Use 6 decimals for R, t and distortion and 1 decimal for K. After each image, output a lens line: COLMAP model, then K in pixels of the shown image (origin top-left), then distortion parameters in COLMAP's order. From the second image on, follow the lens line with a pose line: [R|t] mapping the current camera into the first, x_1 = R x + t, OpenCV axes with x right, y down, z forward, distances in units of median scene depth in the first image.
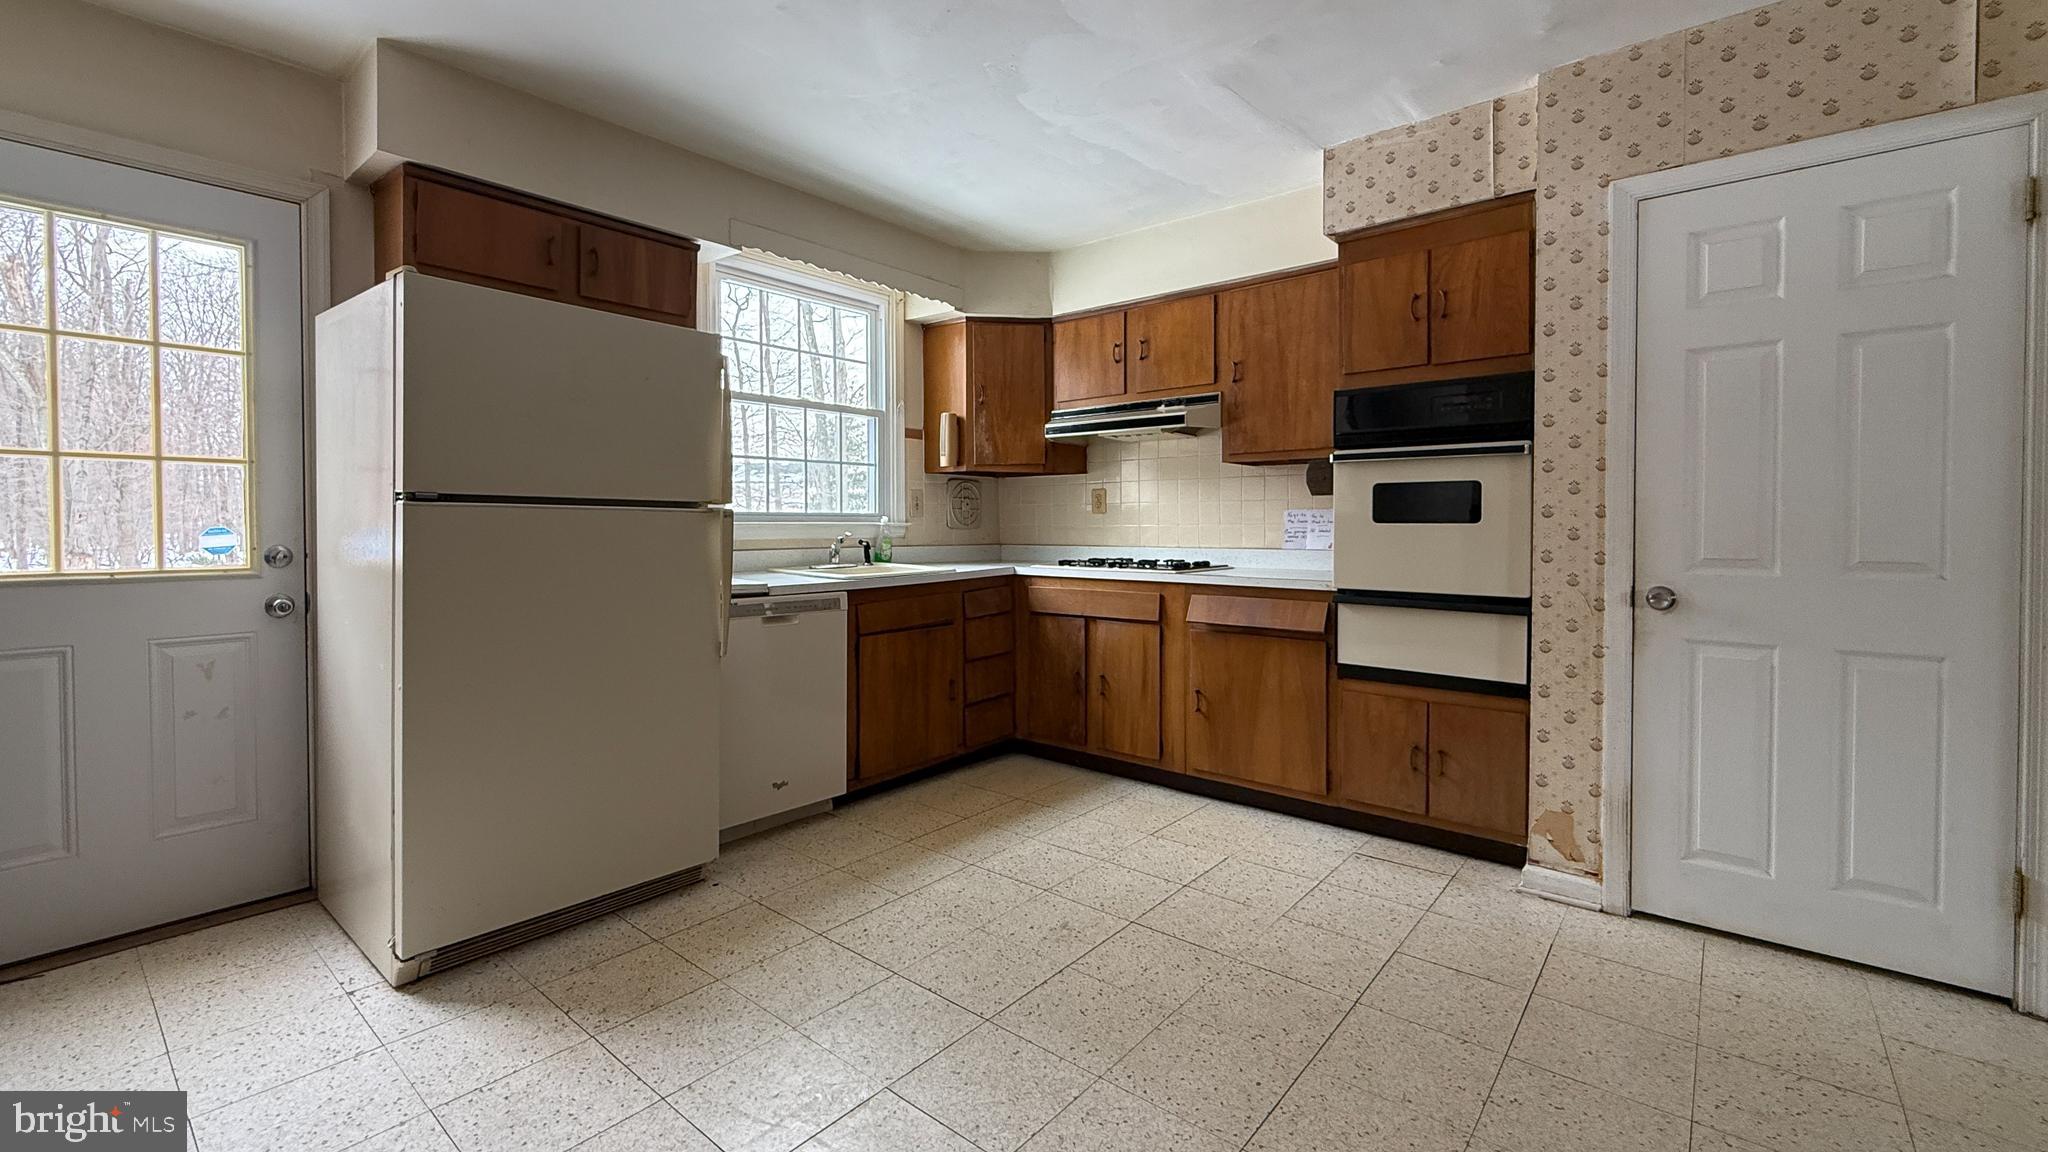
lens RADIAL K [[852.6, 0, 1016.3], [0, 852.6, 543.9], [0, 0, 1]] dist [-0.000177, 0.000111]
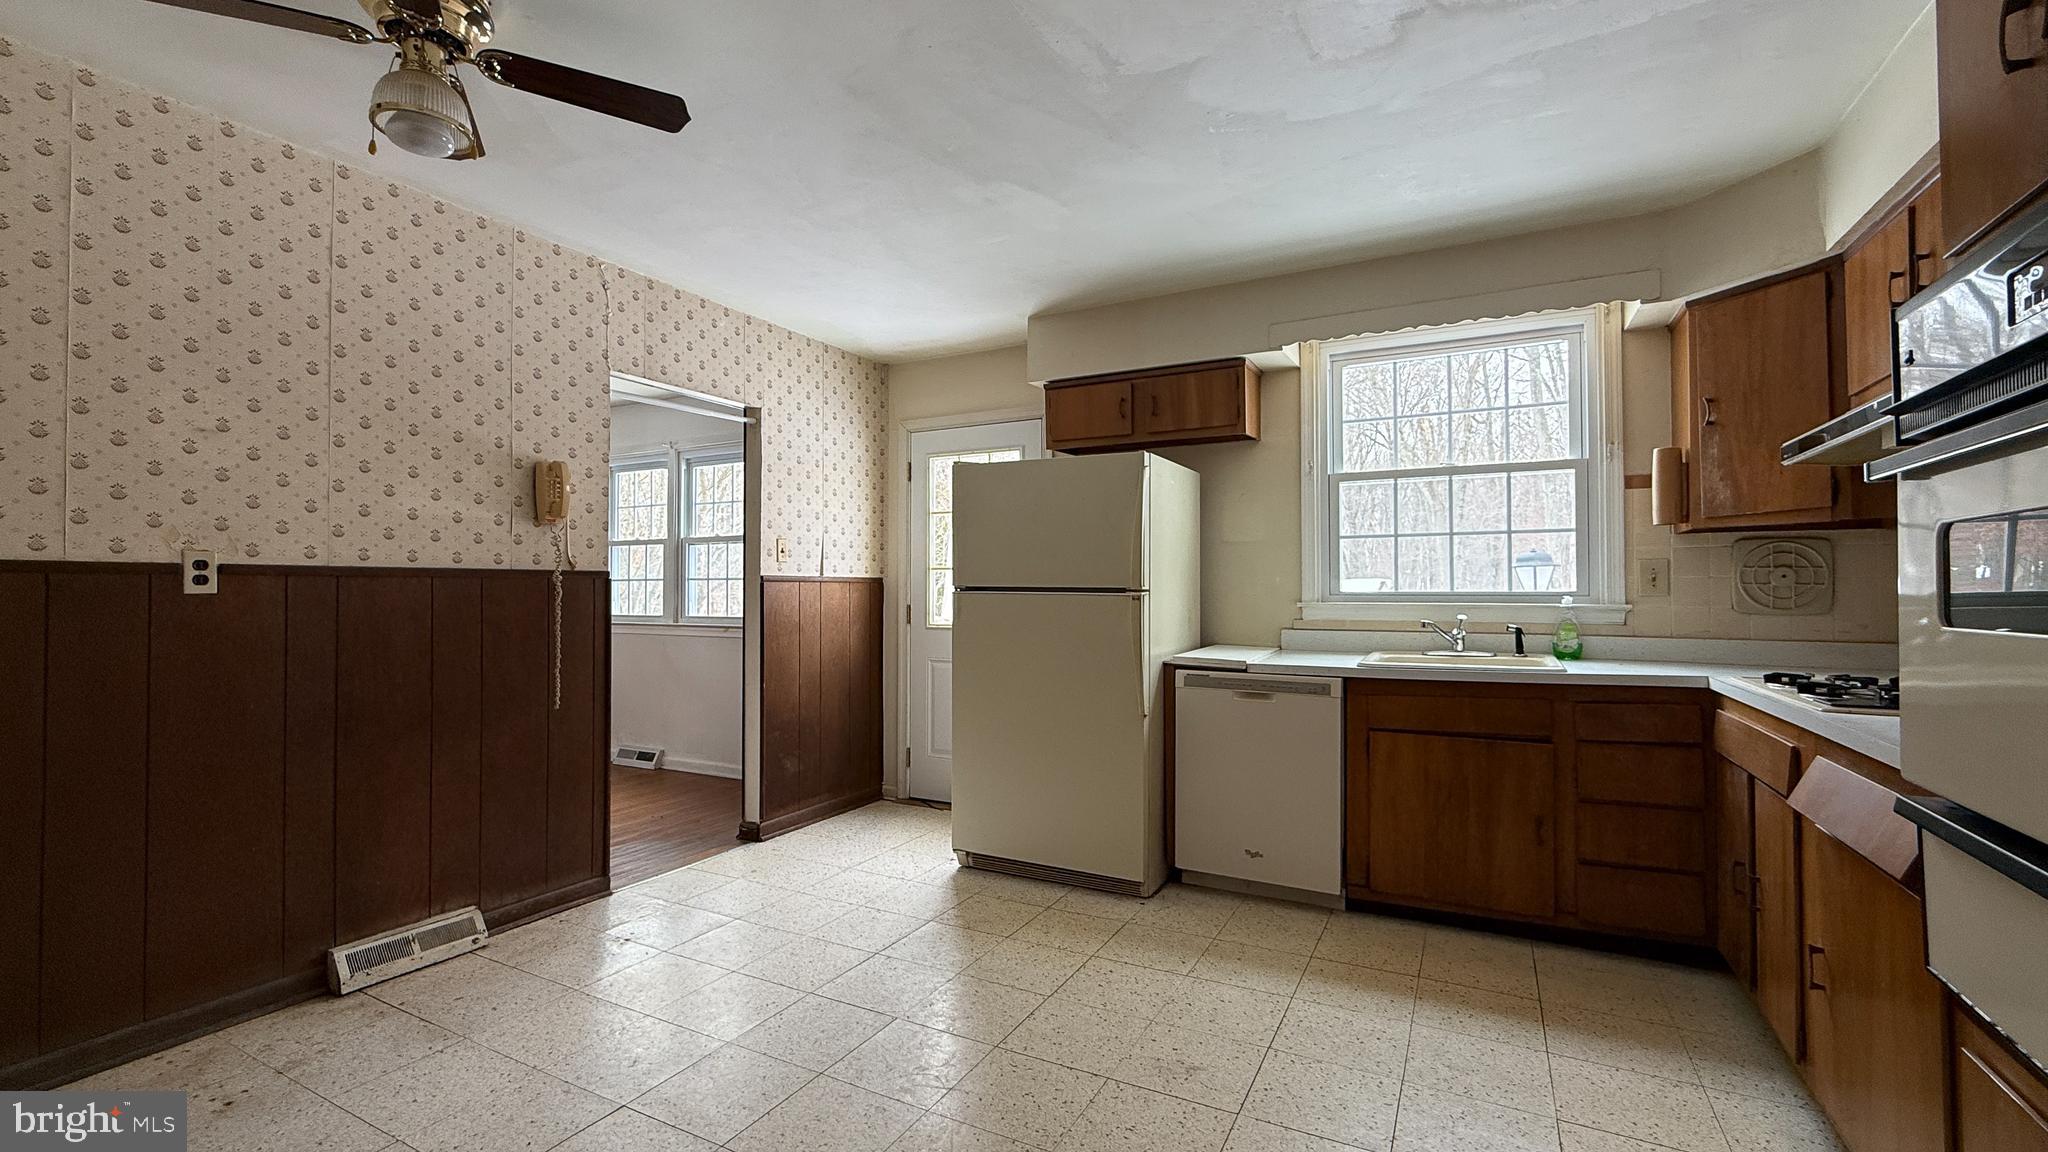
lens RADIAL K [[850.2, 0, 1028.3], [0, 850.2, 584.2], [0, 0, 1]] dist [-0.001416, -0.000064]
pose [[0.219278, -0.009132, -0.975620, 0.587159], [-0.024235, 0.999597, -0.014804, -0.023585], [0.975361, 0.026891, 0.218968, 0.418443]]
